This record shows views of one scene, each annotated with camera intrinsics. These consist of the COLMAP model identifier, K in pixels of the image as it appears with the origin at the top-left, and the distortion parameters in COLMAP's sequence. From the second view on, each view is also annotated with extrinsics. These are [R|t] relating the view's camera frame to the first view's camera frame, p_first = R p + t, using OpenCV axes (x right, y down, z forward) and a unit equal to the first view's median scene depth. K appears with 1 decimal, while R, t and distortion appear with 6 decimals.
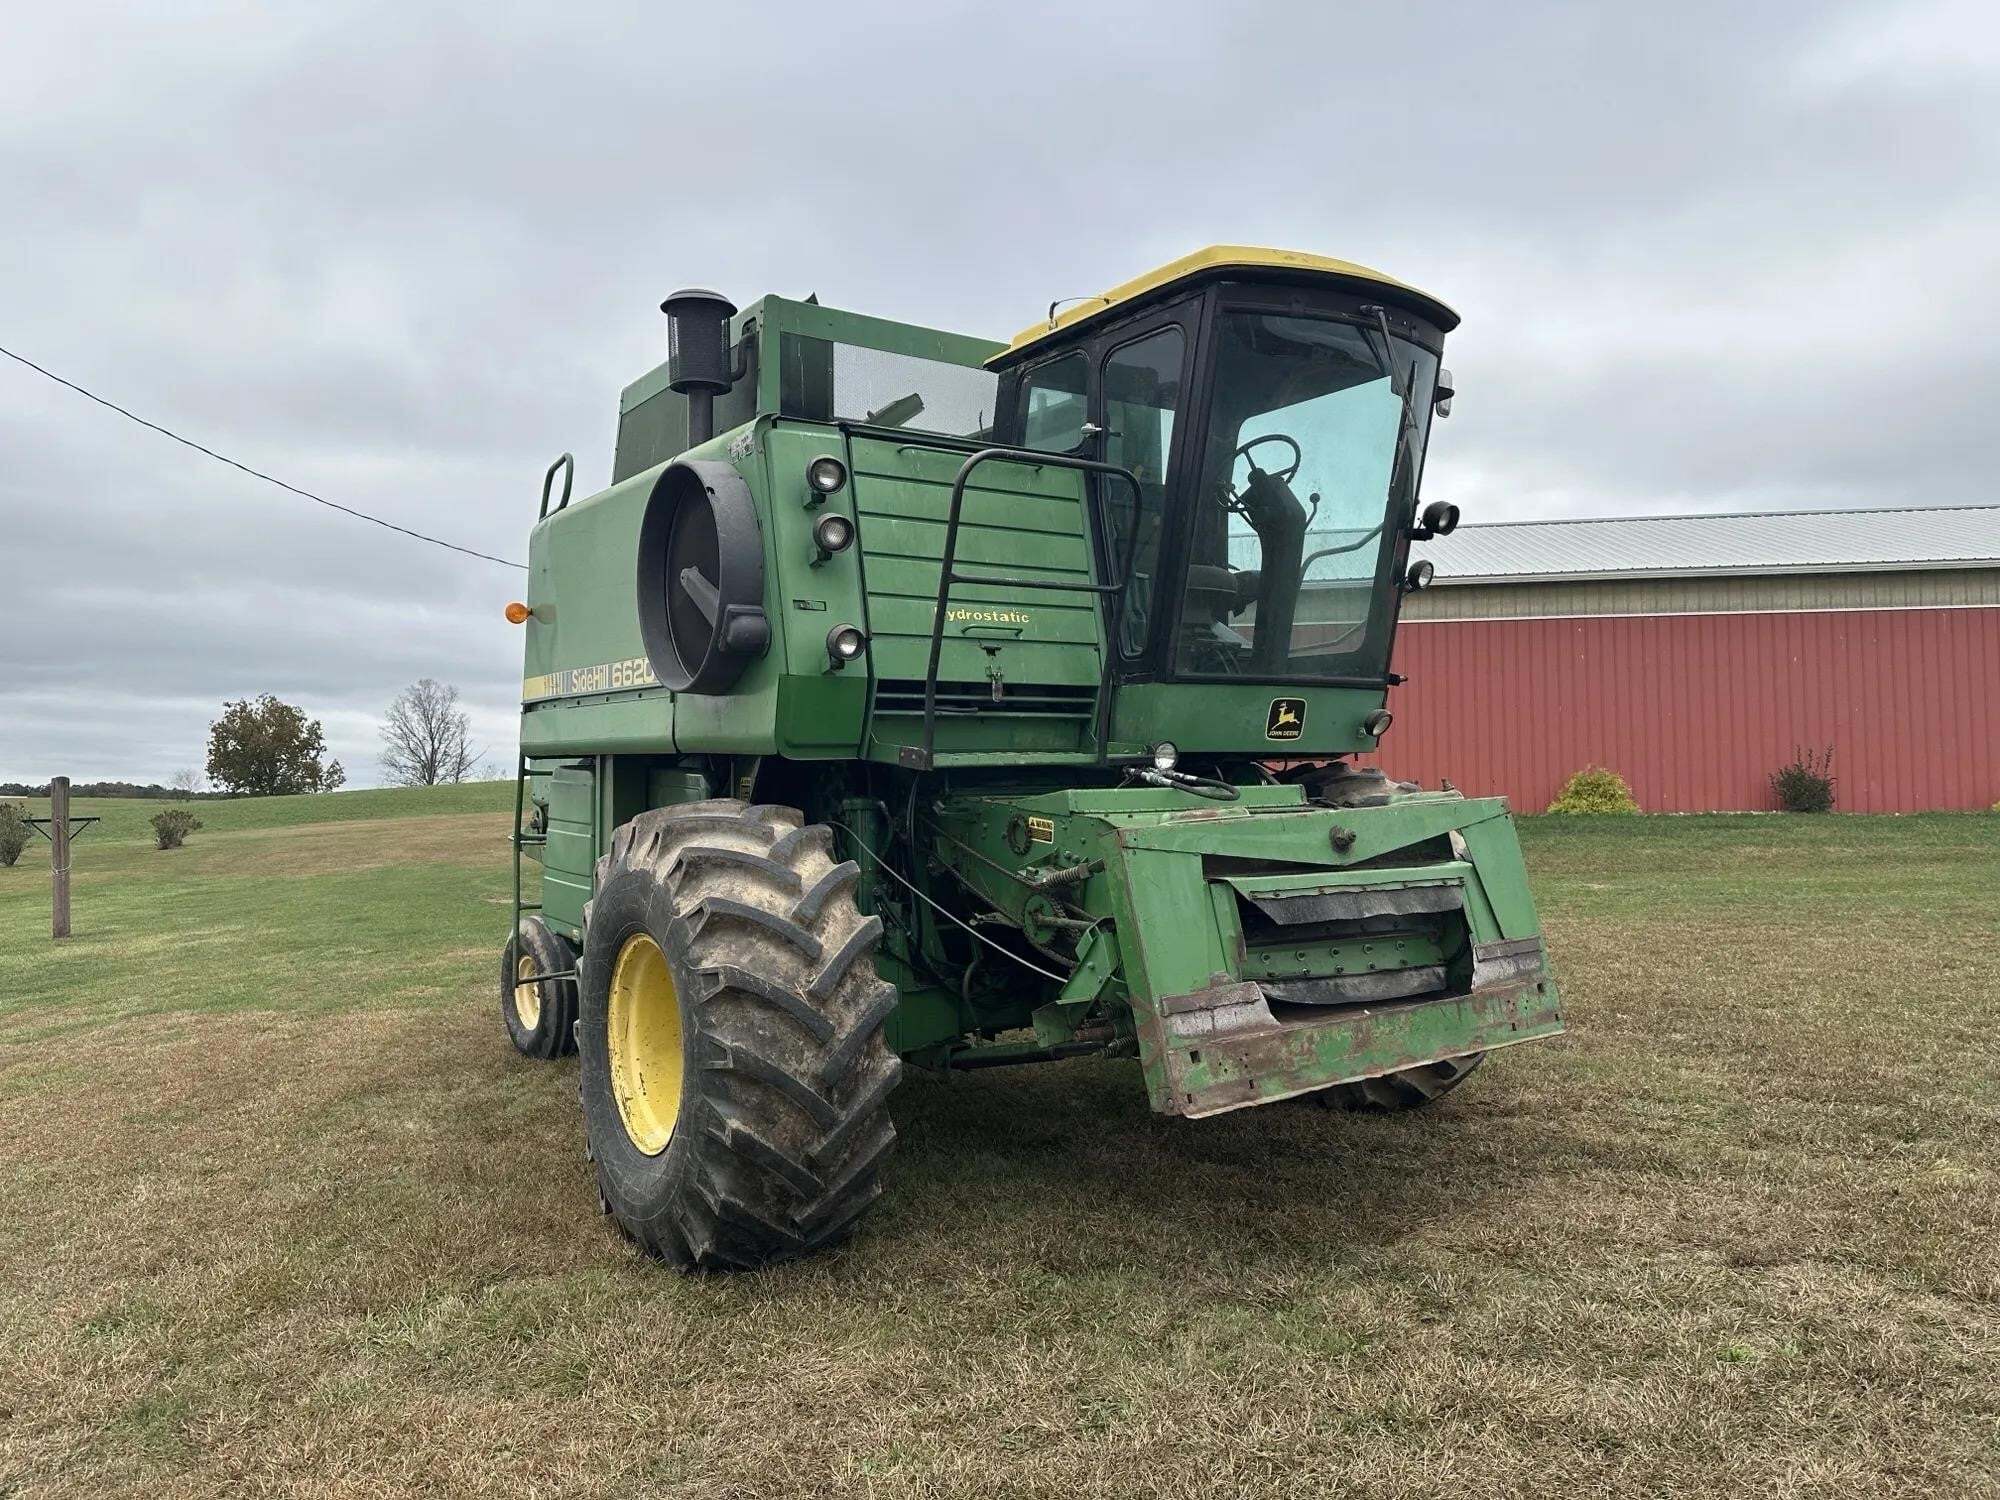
lens RADIAL K [[1353.2, 0, 995.5], [0, 1353.2, 775.2], [0, 0, 1]] dist [0.112819, -0.169371]
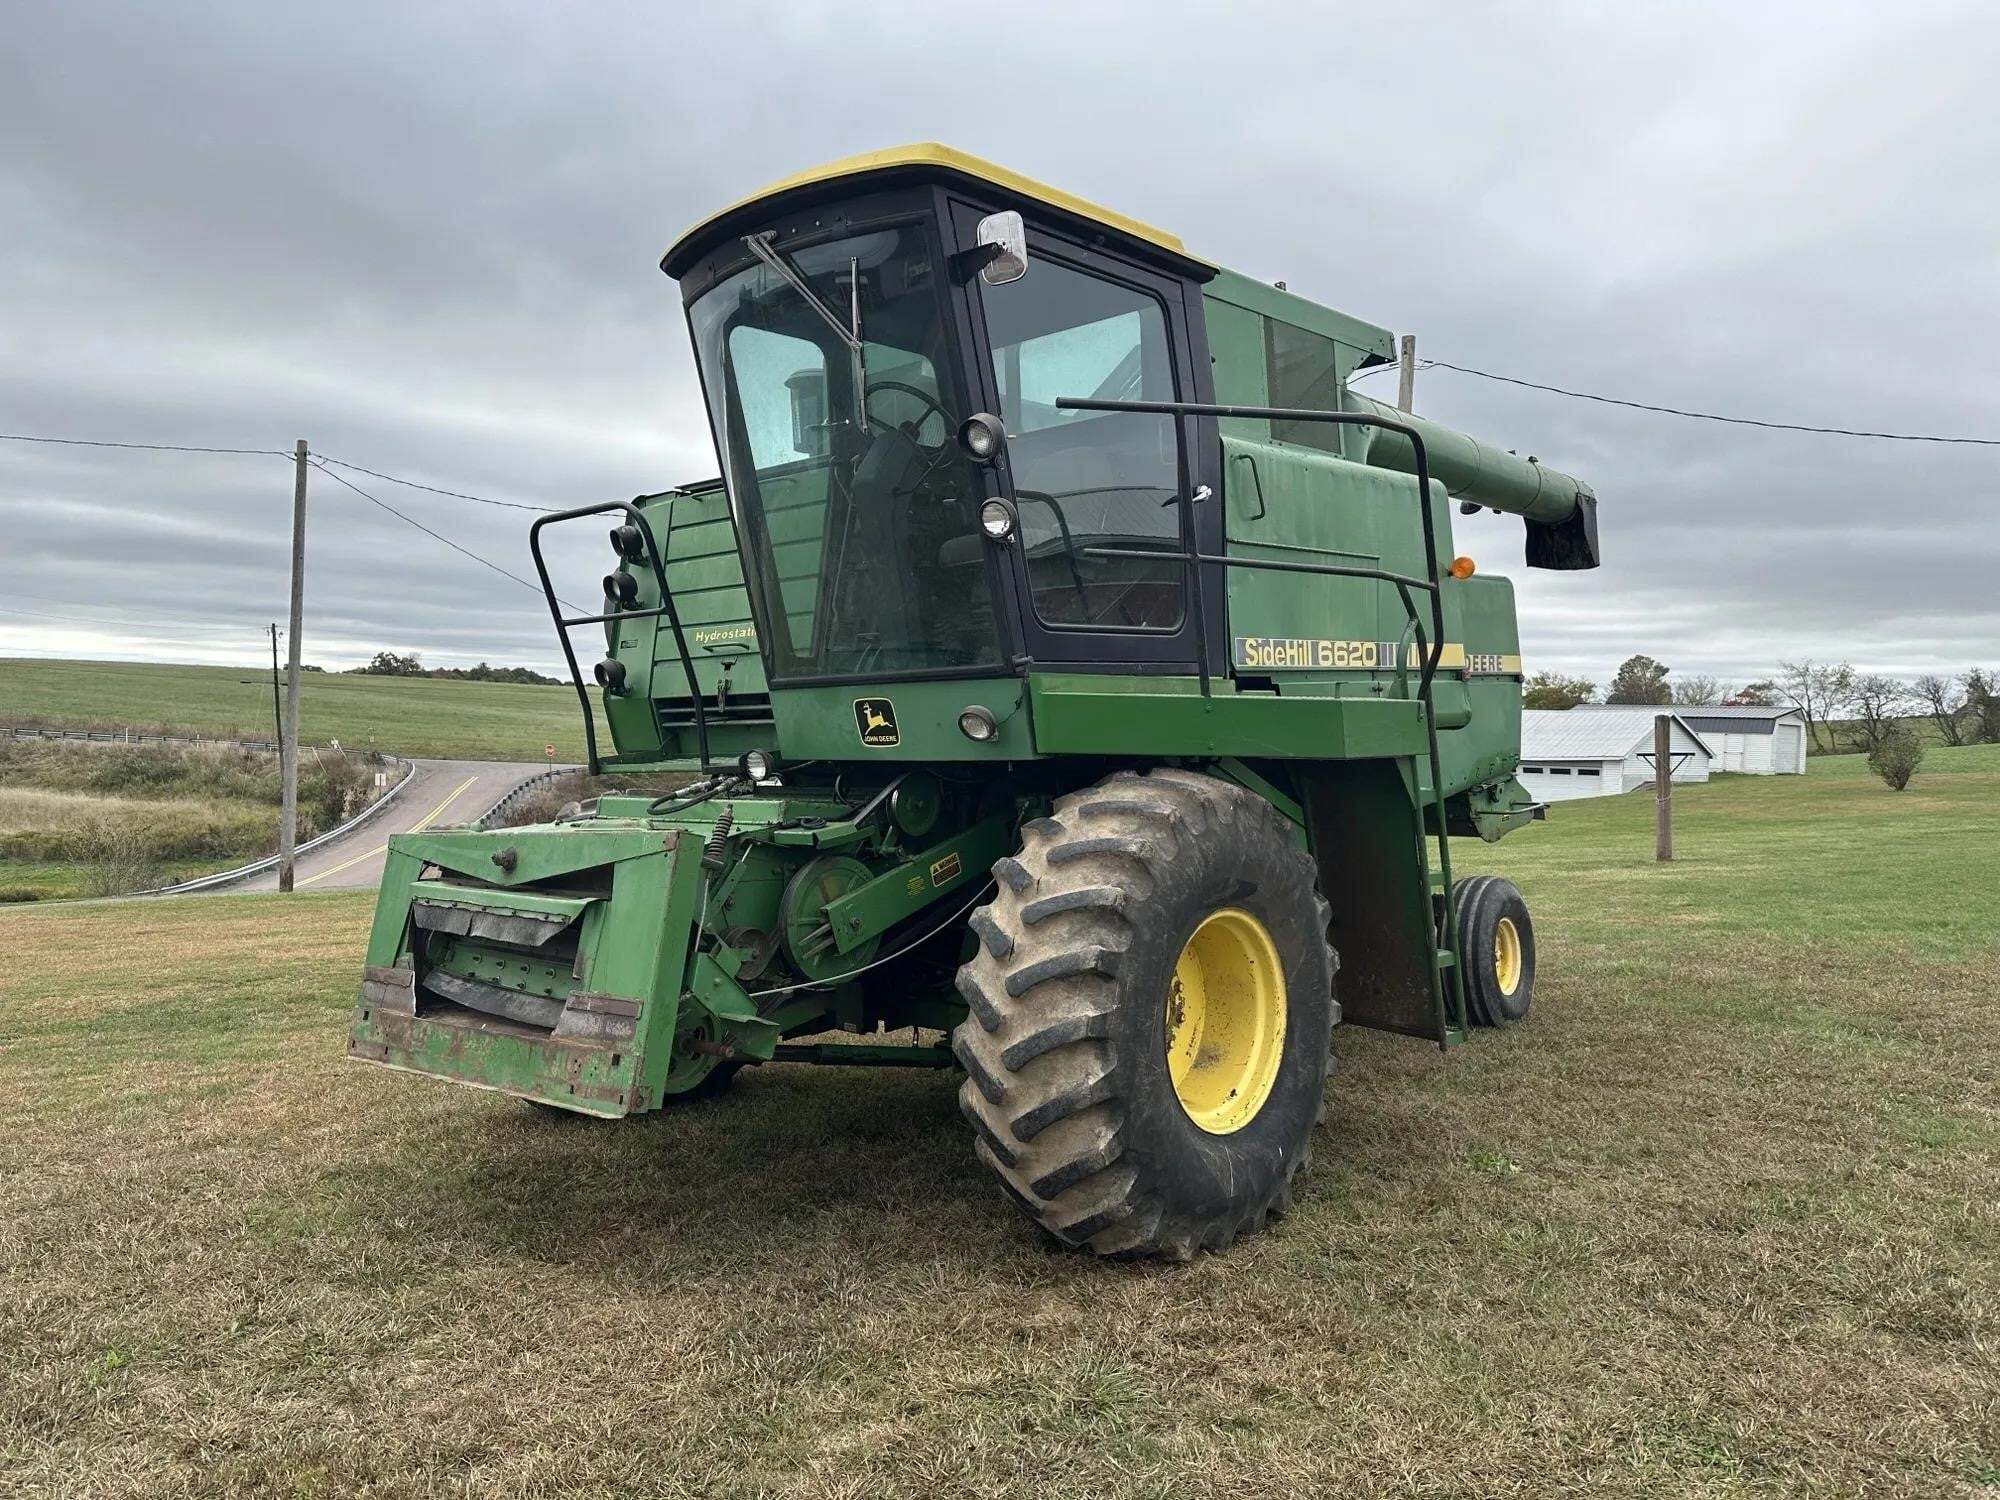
lens RADIAL K [[1353.2, 0, 995.5], [0, 1353.2, 775.2], [0, 0, 1]] dist [0.112819, -0.169371]
pose [[0.277906, 0.039919, -0.959778, 1.099094], [0.016764, 0.998782, 0.046395, -0.048243], [0.960462, -0.028983, 0.276898, 0.867781]]
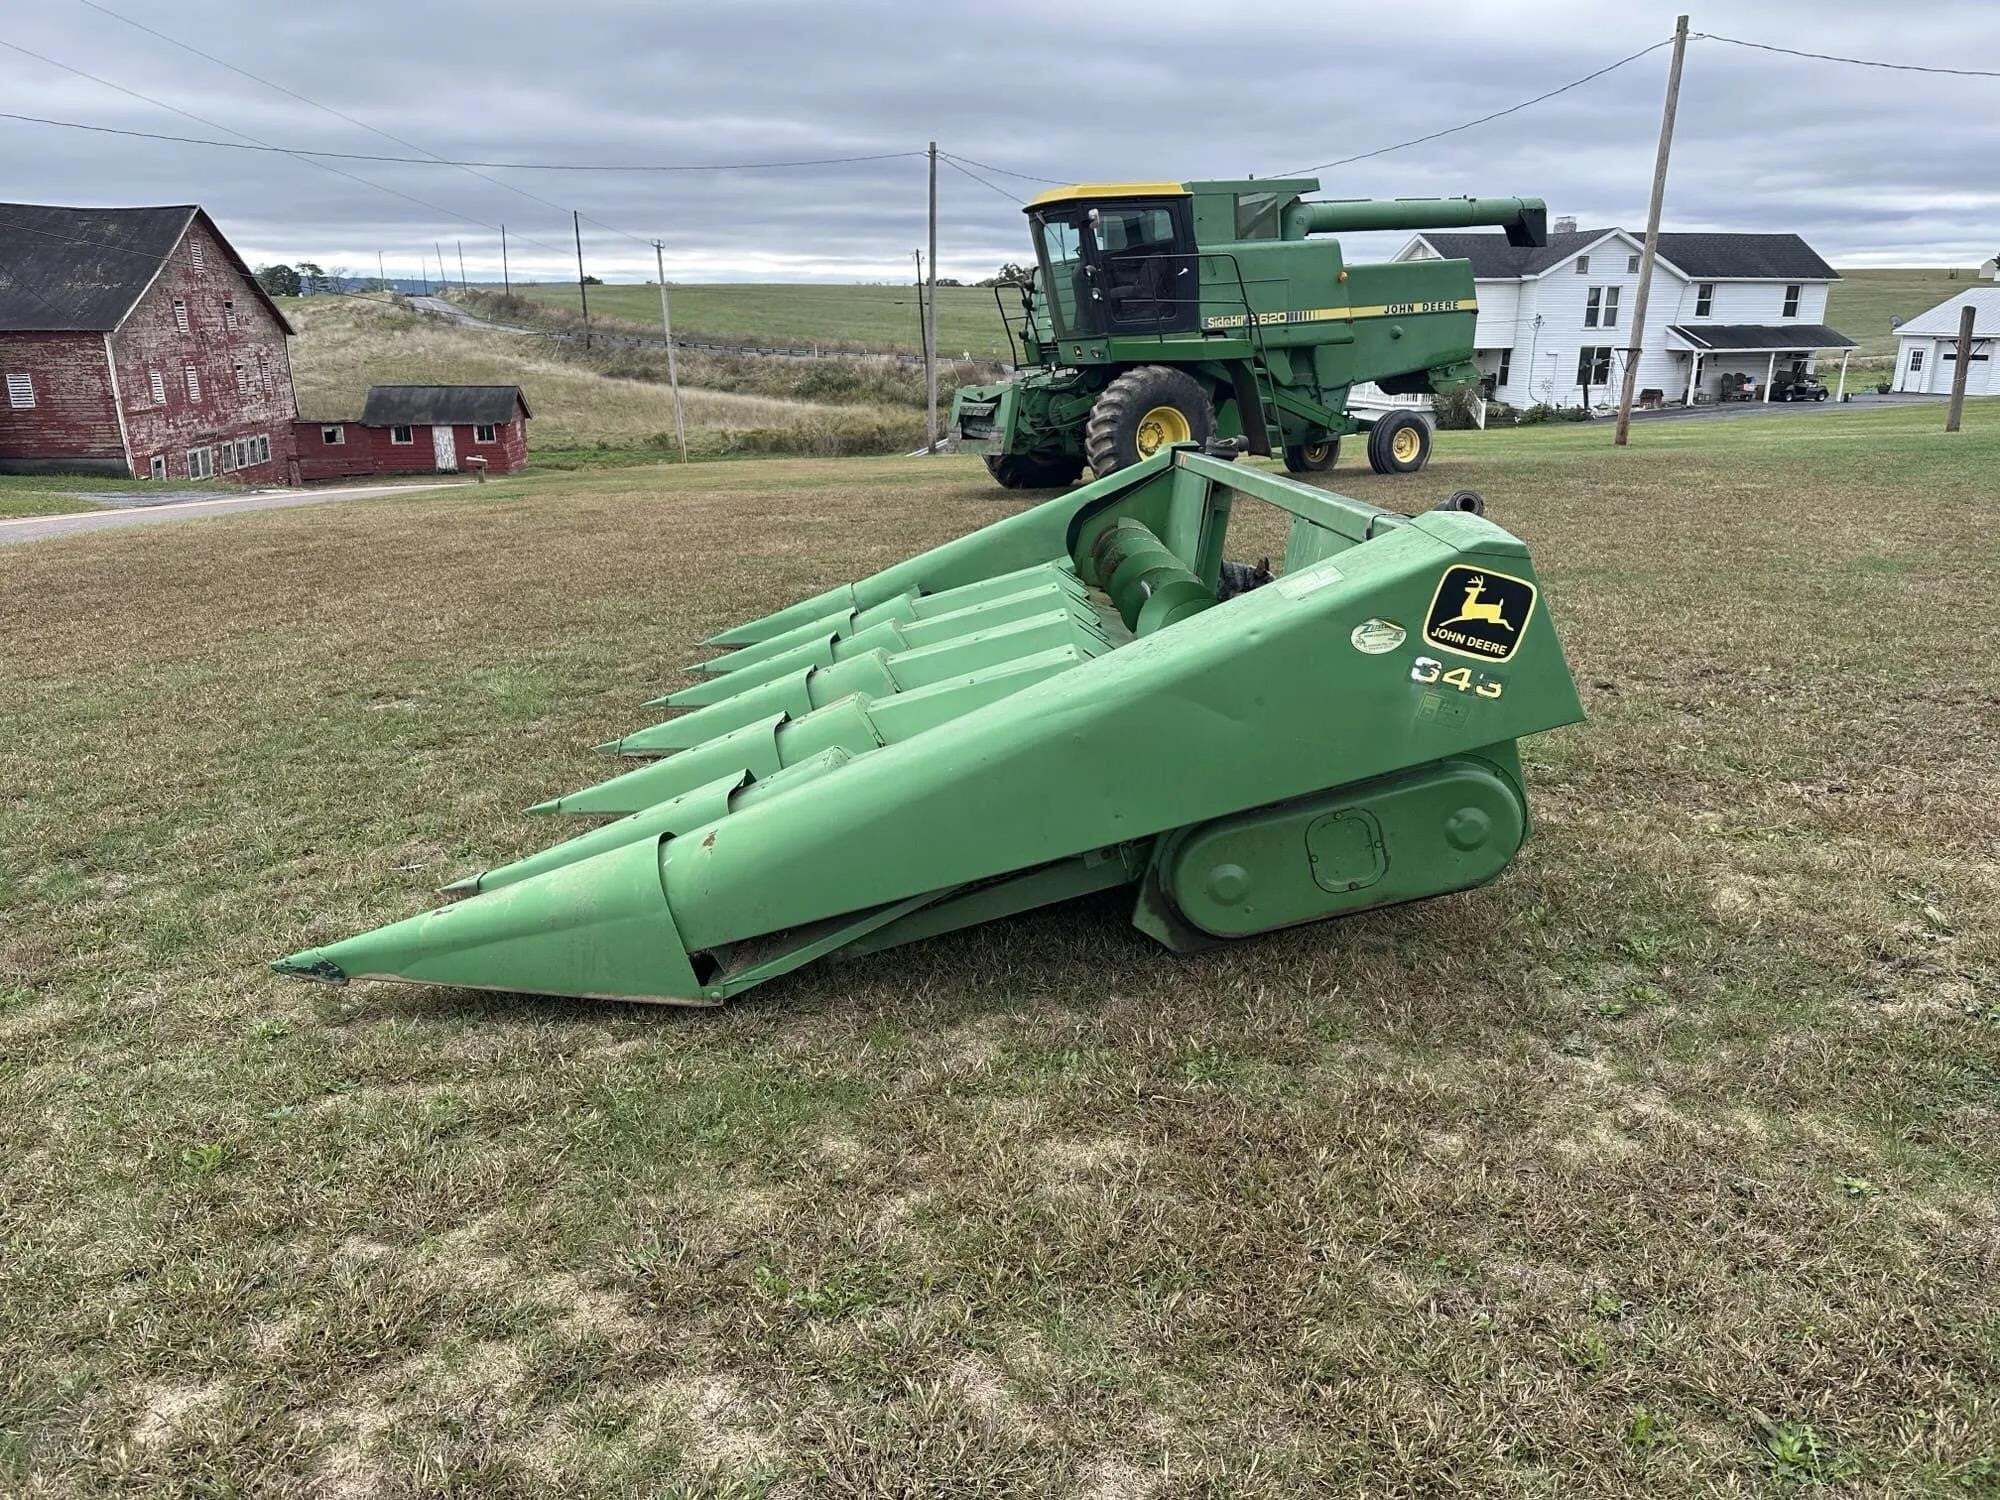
lens RADIAL K [[1313.6, 0, 1000.0], [0, 1313.6, 750.0], [0, 0, 1]] dist [0.086106, -0.001580]
pose [[-0.142039, 0.303921, -0.942049, 3.319061], [0.047673, 0.952694, 0.300168, -0.093465], [0.988712, -0.002274, -0.149809, 1.308838]]
